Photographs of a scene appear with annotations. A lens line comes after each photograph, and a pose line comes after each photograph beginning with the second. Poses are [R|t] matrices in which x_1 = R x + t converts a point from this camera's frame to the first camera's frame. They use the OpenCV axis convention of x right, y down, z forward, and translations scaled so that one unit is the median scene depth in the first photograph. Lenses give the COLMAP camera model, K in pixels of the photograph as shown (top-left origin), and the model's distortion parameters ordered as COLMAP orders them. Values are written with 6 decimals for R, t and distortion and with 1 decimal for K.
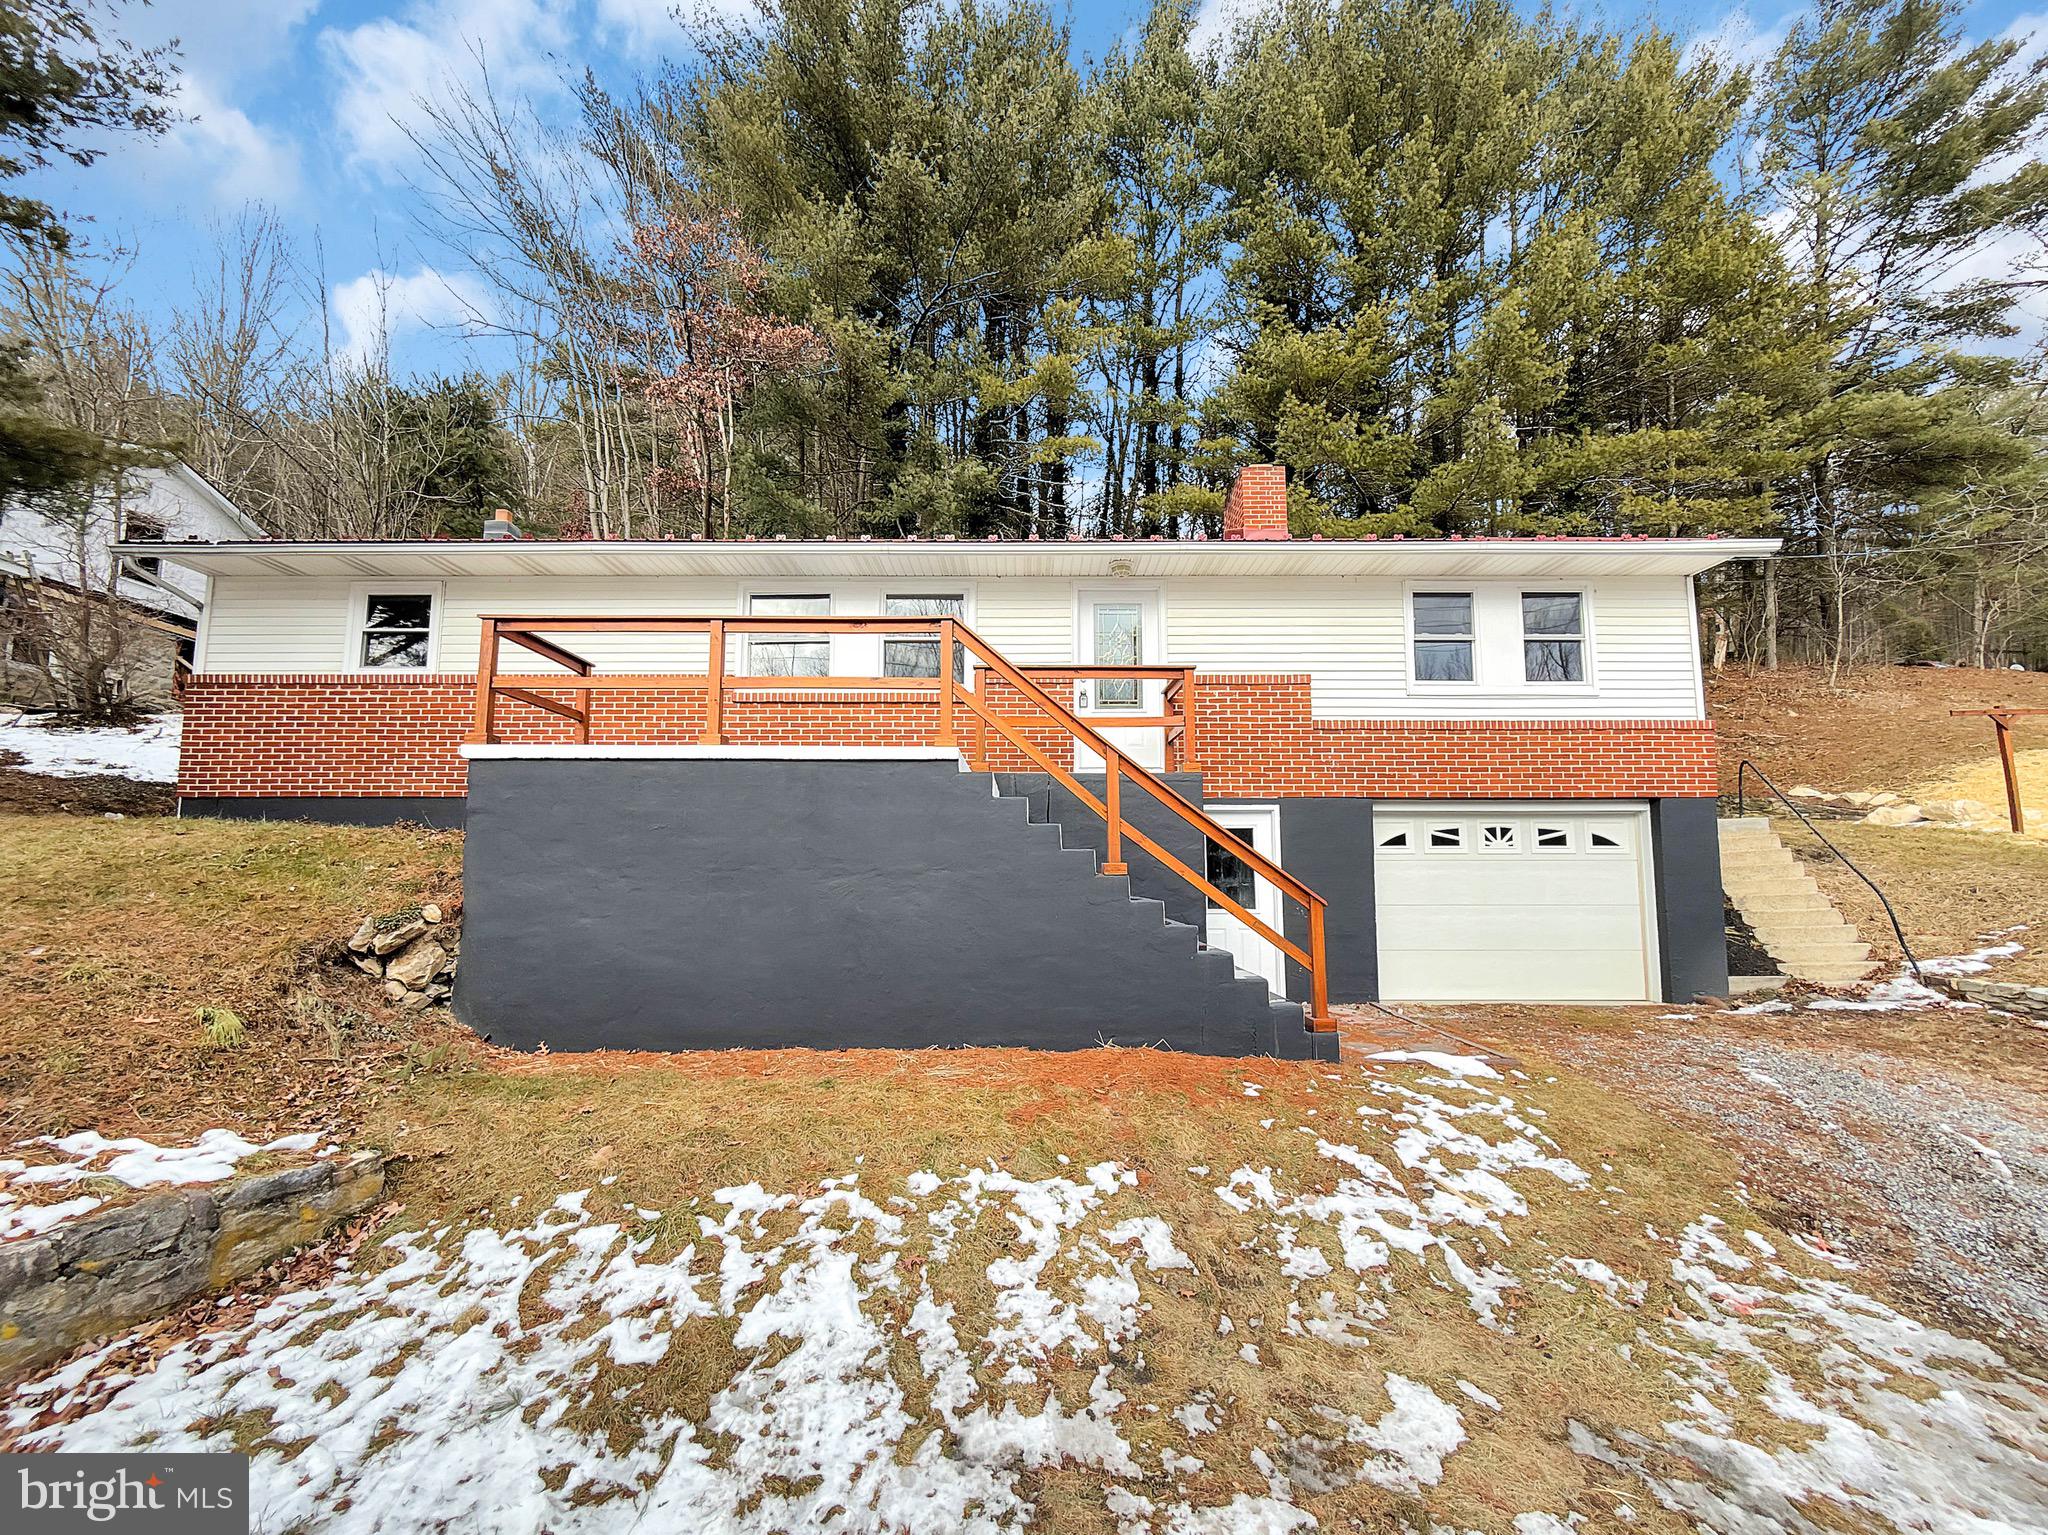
lens RADIAL K [[840.4, 0, 1024.0], [0, 840.4, 767.5], [0, 0, 1]] dist [0.001648, 0.000009]
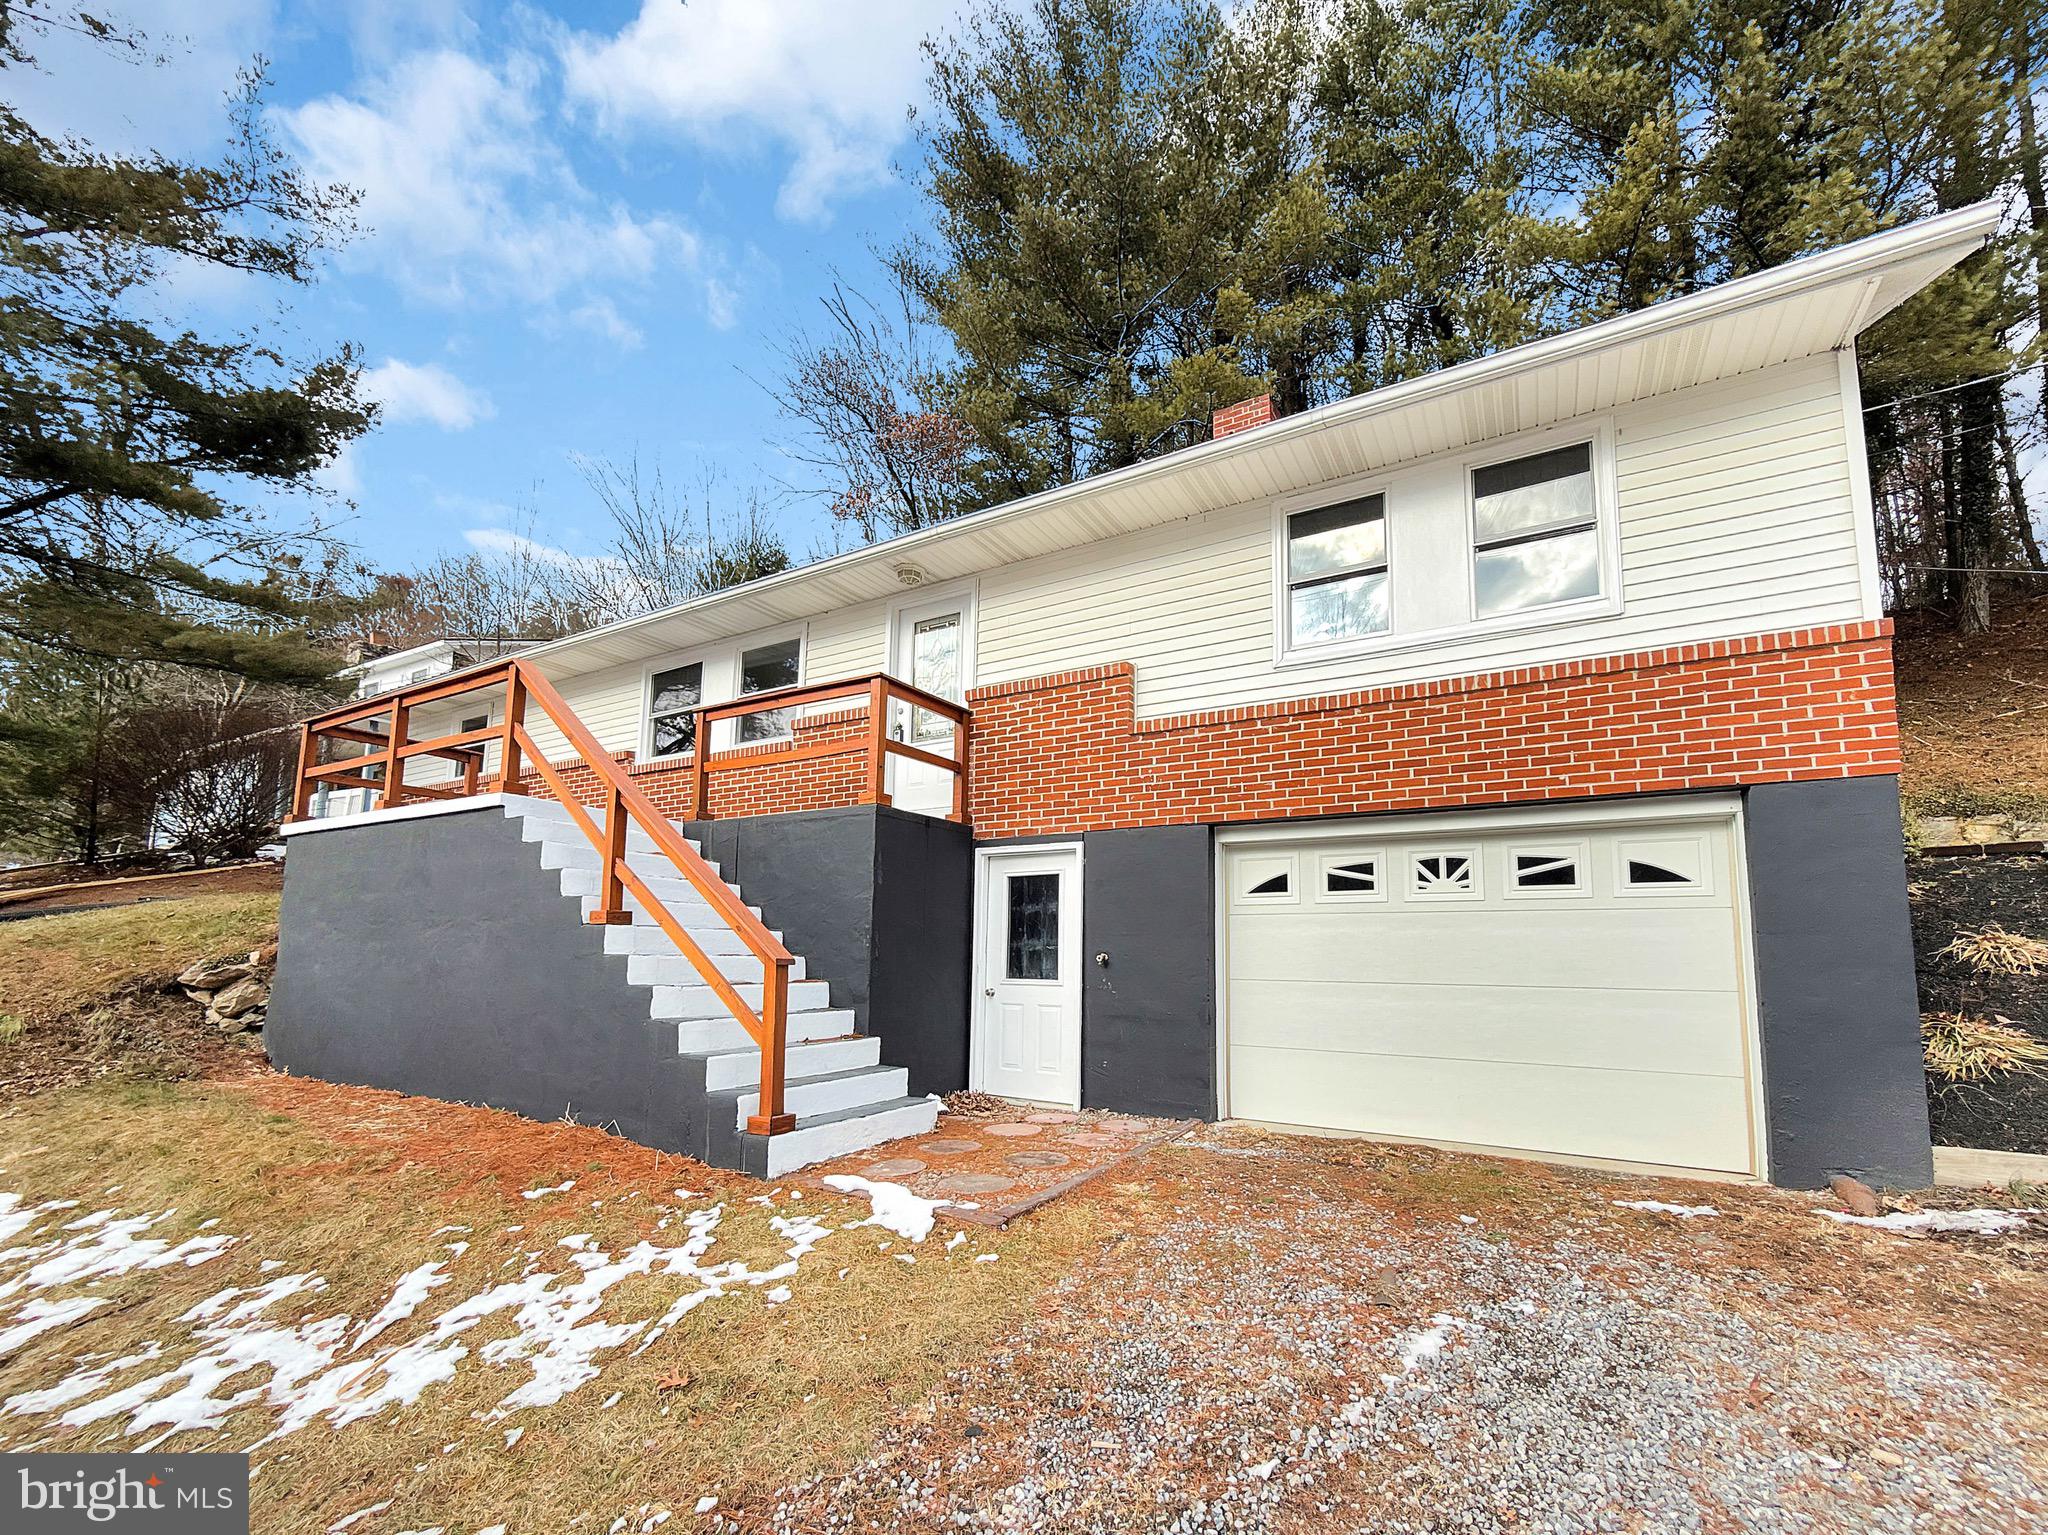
lens RADIAL K [[840.8, 0, 1068.7], [0, 840.8, 851.5], [0, 0, 1]] dist [0.001039, 0.000142]
pose [[0.860865, -0.053133, -0.506051, 0.666694], [0.053918, 0.998459, -0.013111, 0.062106], [0.505968, -0.015999, 0.862404, 0.345027]]
